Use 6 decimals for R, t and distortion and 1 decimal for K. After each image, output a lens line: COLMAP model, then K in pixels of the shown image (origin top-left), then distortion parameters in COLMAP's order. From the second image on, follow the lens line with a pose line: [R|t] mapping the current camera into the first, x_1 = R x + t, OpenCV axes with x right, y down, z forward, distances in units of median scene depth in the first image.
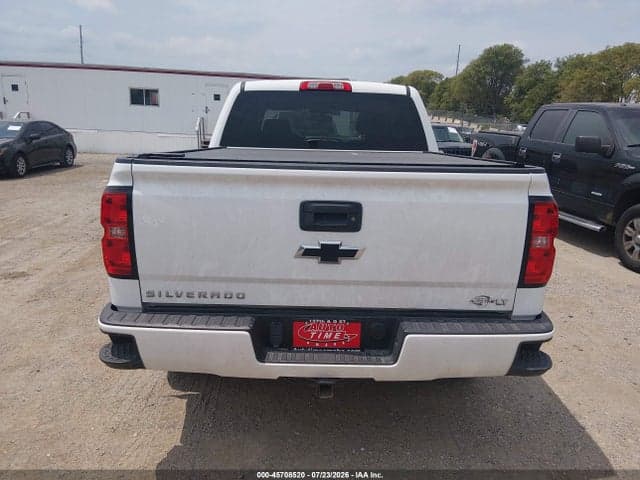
lens RADIAL K [[486.0, 0, 320.0], [0, 486.0, 240.0], [0, 0, 1]] dist [0.103967, -0.178295]
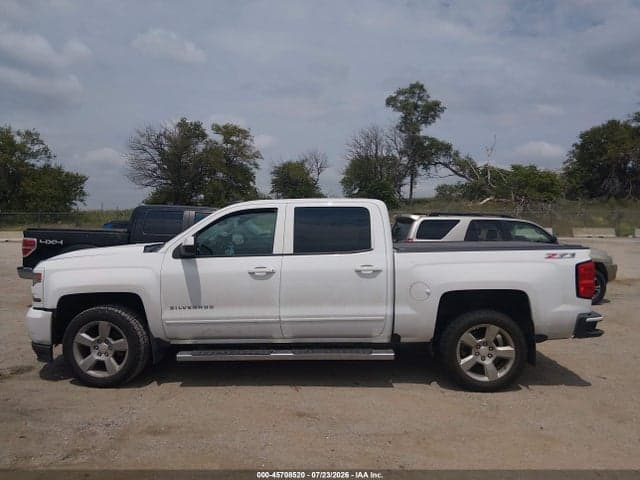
lens RADIAL K [[486.0, 0, 320.0], [0, 486.0, 240.0], [0, 0, 1]] dist [0.103967, -0.178295]
pose [[0.017934, -0.059400, 0.998073, -0.085764], [0.224445, 0.972996, 0.053874, -0.018884], [-0.974322, 0.223047, 0.030782, 0.066359]]
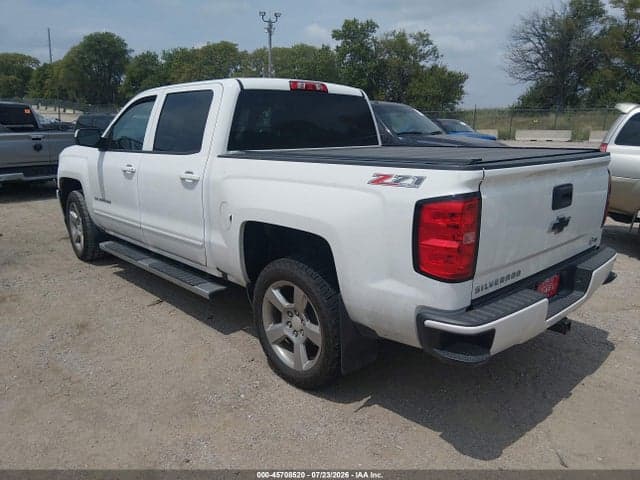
lens RADIAL K [[491.1, 0, 316.5], [0, 491.1, 238.8], [0, 0, 1]] dist [0.041707, -0.067497]
pose [[0.733484, -0.177760, 0.656050, -0.040928], [0.166408, 0.982787, 0.080241, -0.004611], [-0.659021, 0.050317, 0.750439, 0.013224]]
